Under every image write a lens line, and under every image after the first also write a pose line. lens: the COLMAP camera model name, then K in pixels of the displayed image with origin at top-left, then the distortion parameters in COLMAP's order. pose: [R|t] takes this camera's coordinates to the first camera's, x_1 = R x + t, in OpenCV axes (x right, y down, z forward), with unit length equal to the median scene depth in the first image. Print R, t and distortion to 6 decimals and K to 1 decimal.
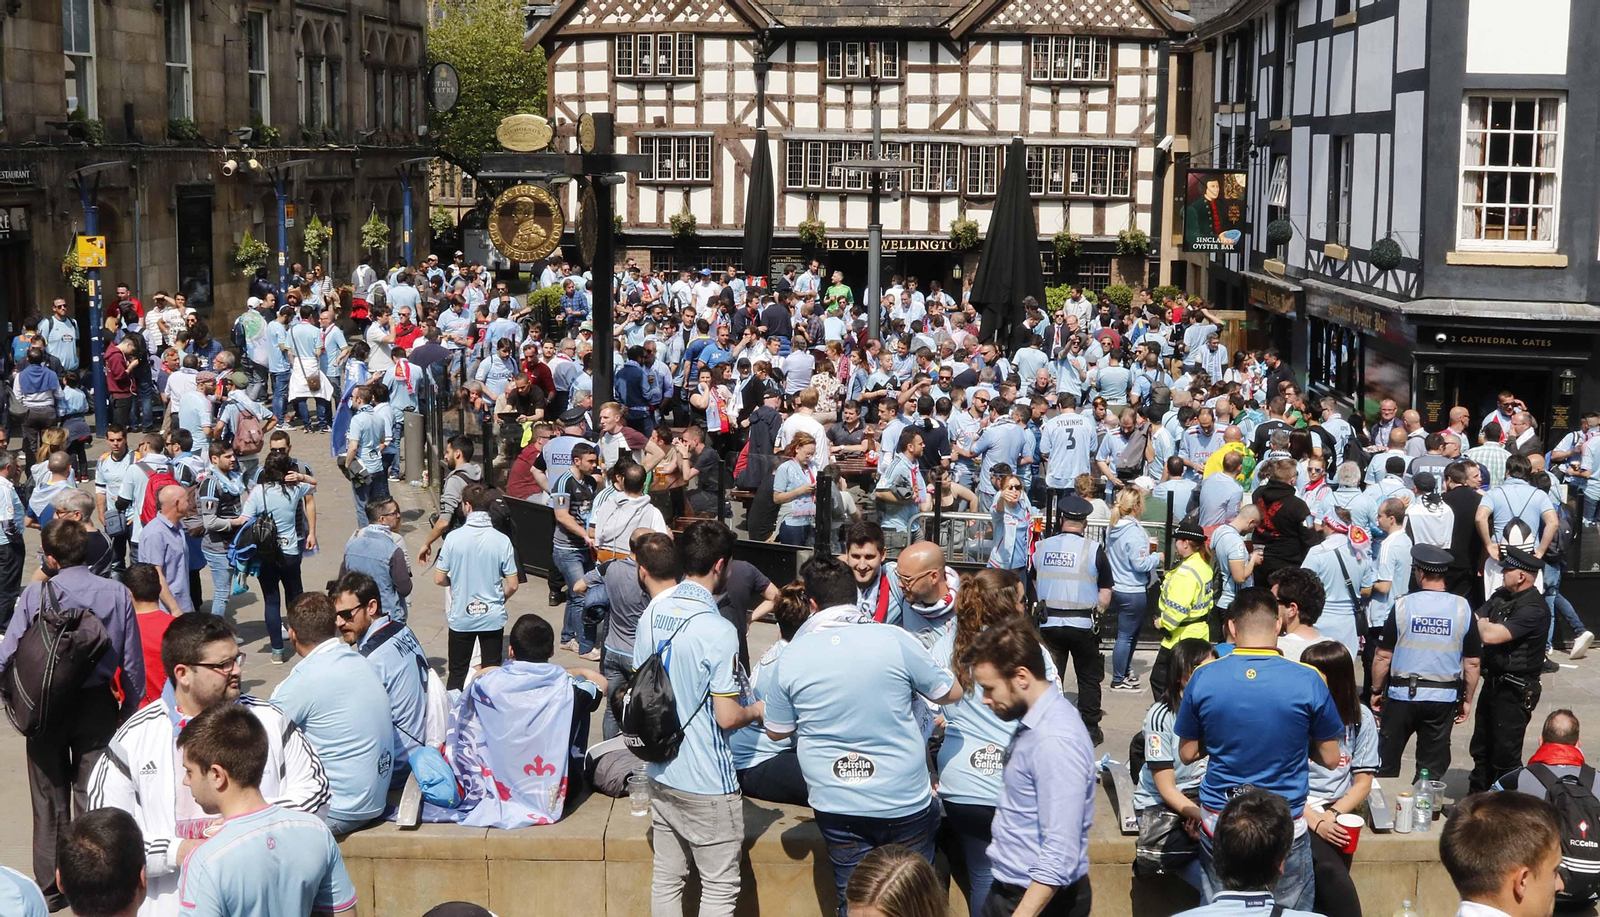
lens RADIAL K [[1998.2, 0, 806.2], [0, 1998.2, 456.5], [0, 0, 1]] dist [-0.099967, 0.000000]
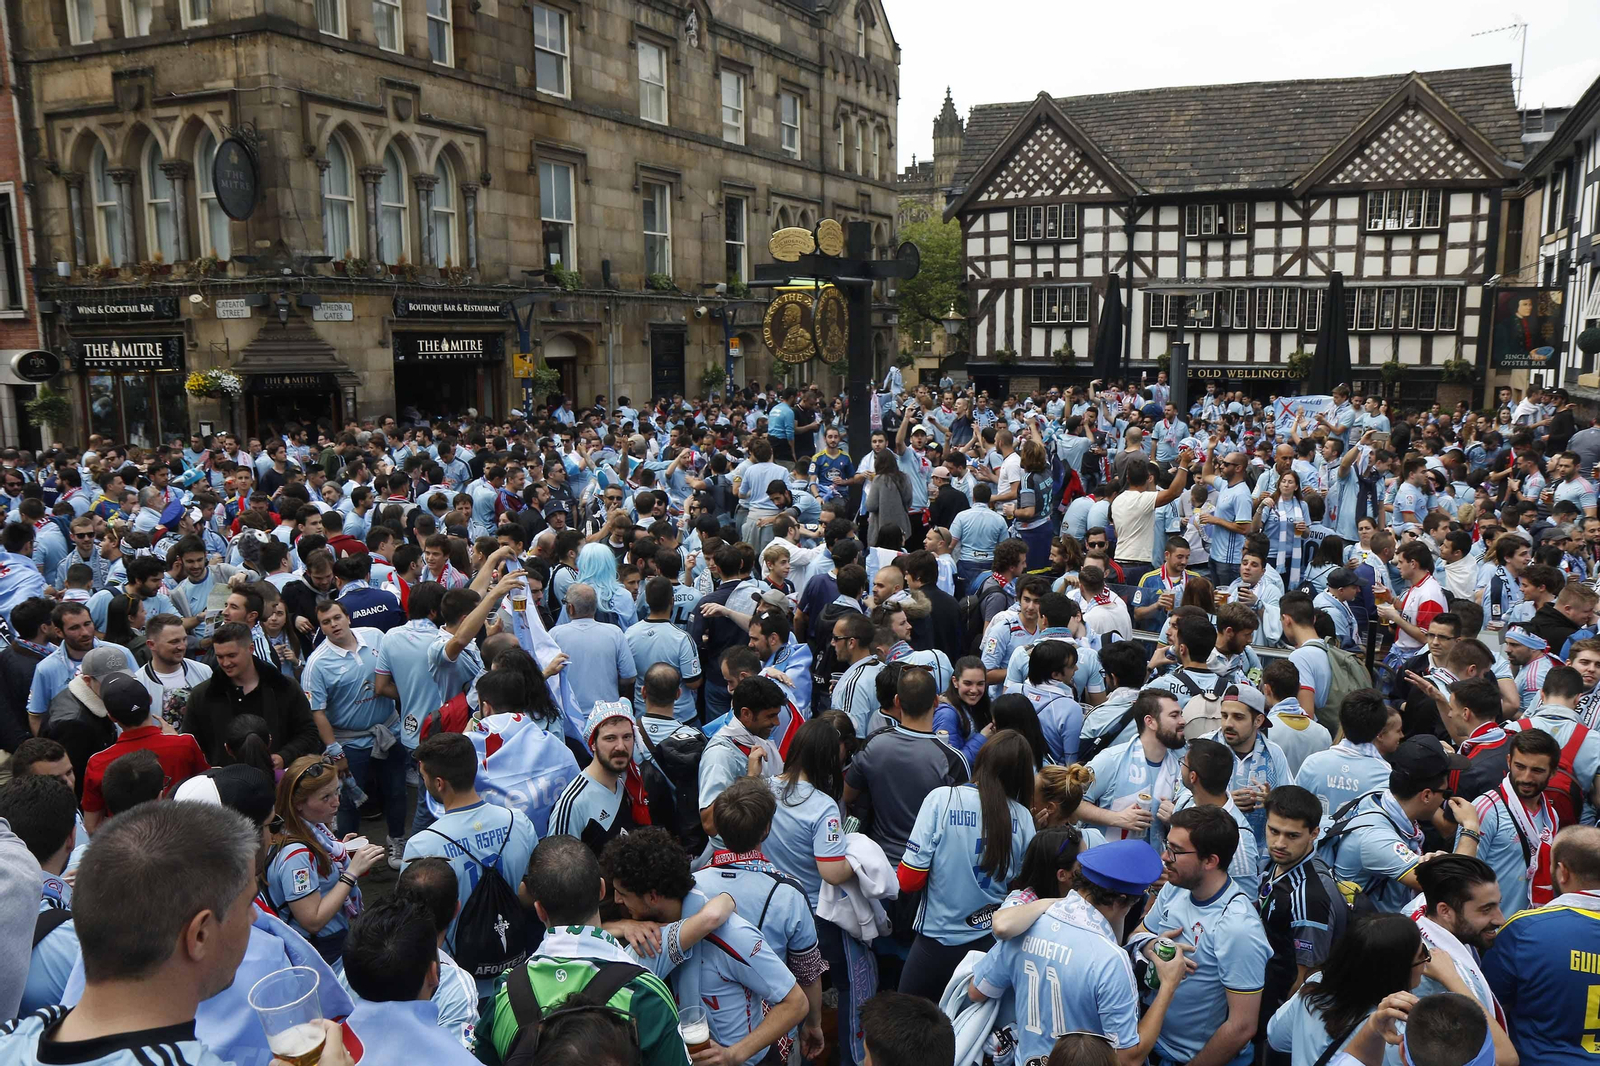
lens RADIAL K [[1260.2, 0, 797.7], [0, 1260.2, 546.4], [0, 0, 1]] dist [-0.099082, 0.111032]
pose [[0.935824, 0.040647, -0.350115, 0.062482], [-0.036584, 0.999165, 0.018214, -0.005823], [0.350563, -0.004237, 0.936529, 0.205692]]
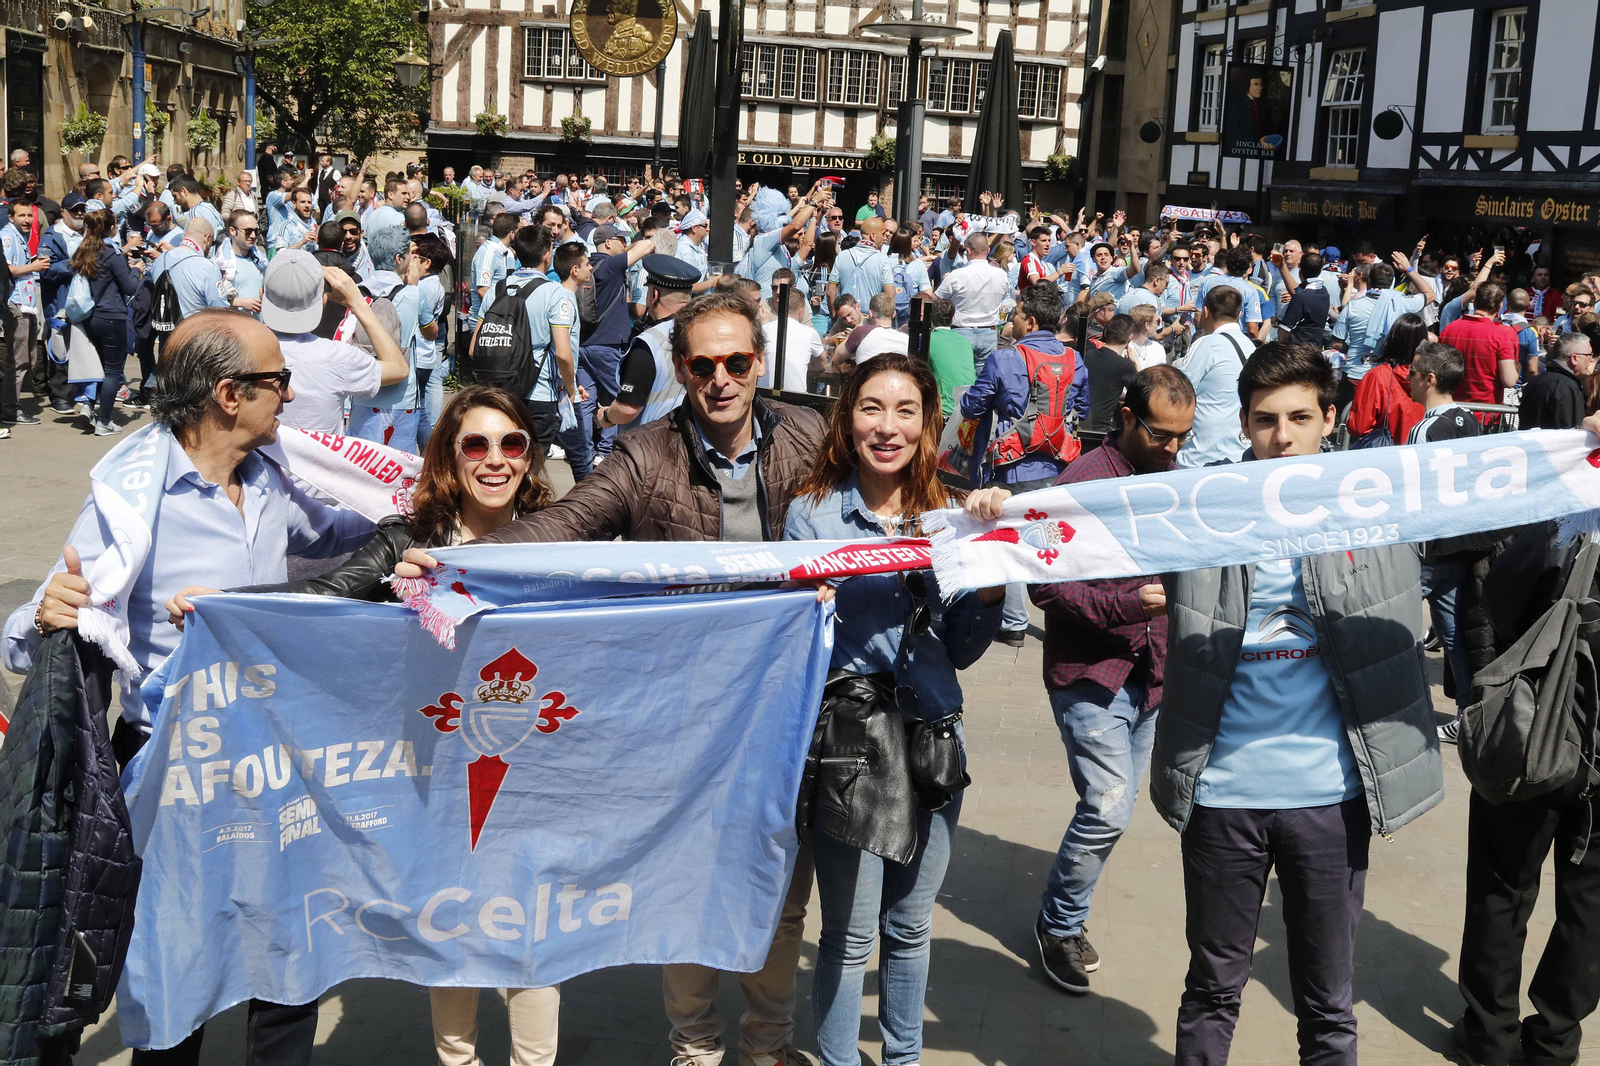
lens RADIAL K [[1810.9, 0, 819.5], [0, 1810.9, 495.7], [0, 0, 1]] dist [-0.096572, 0.000000]
pose [[0.979083, 0.005017, 0.203399, -0.118390], [-0.011545, 0.999455, 0.030920, 0.020854], [-0.203133, -0.032622, 0.978608, 0.192179]]
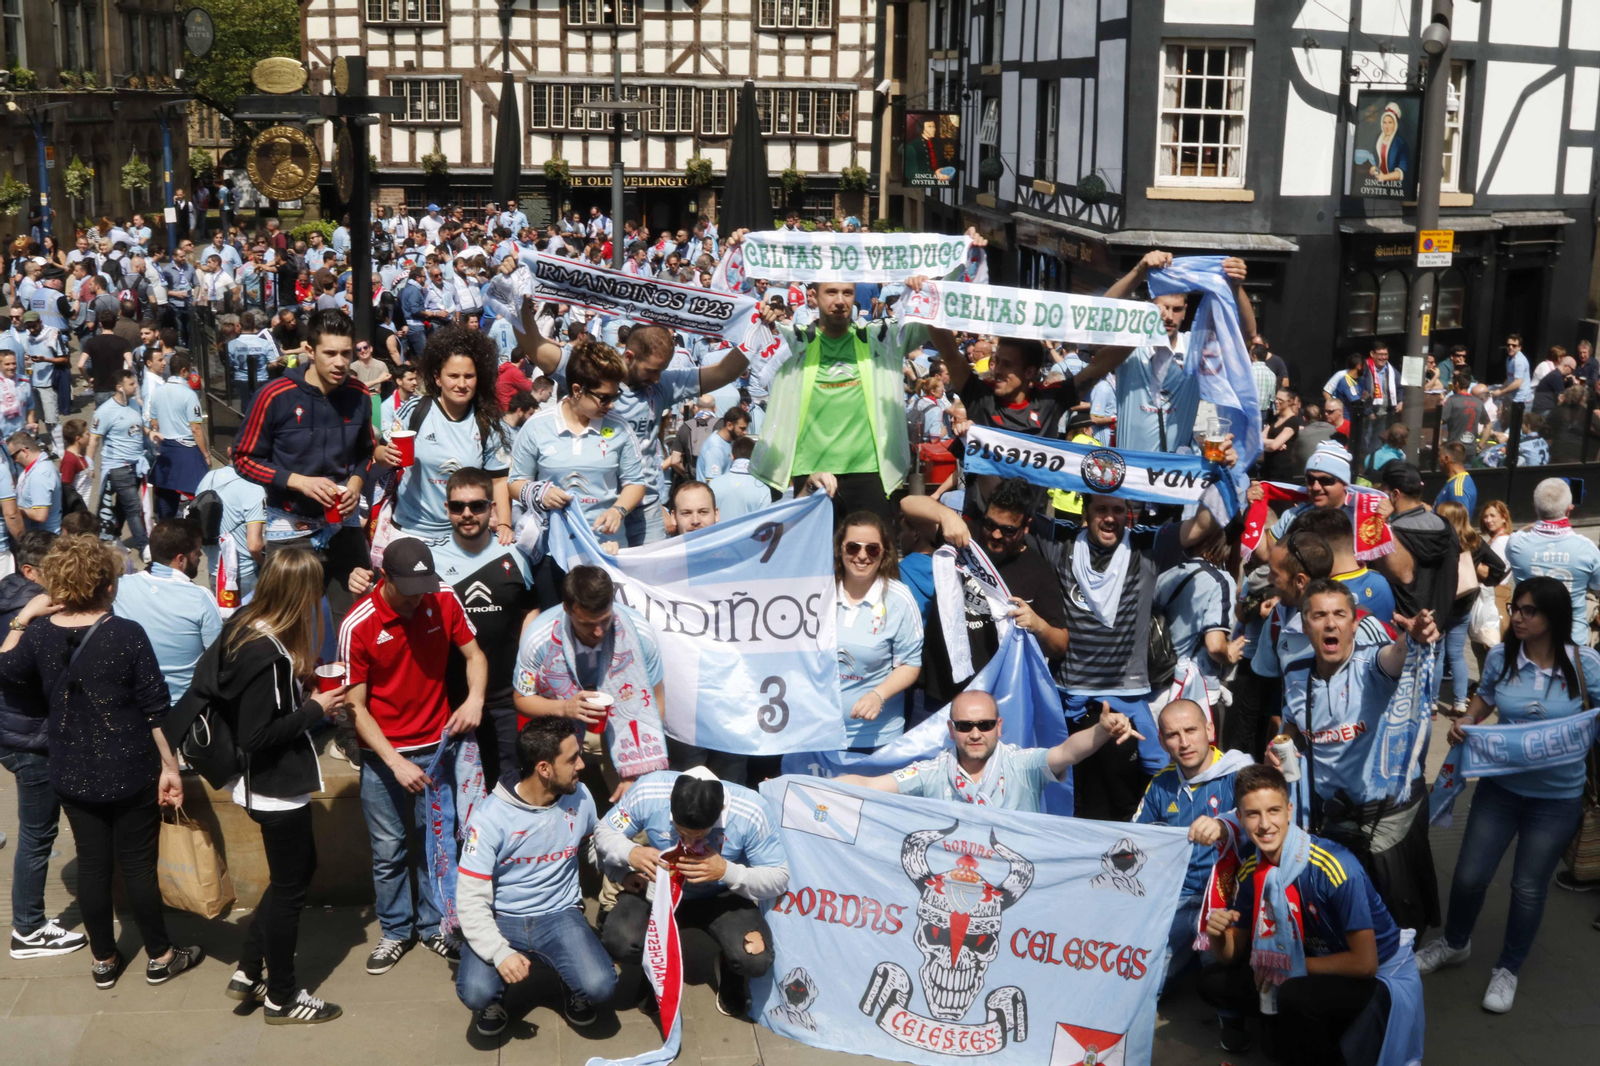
lens RADIAL K [[1810.9, 0, 819.1], [0, 1810.9, 511.6], [0, 0, 1]] dist [-0.096572, 0.000000]
pose [[0.989159, -0.026091, 0.144515, -0.002400], [0.015108, 0.996949, 0.076586, -0.001950], [-0.146072, -0.073572, 0.986534, 0.015860]]
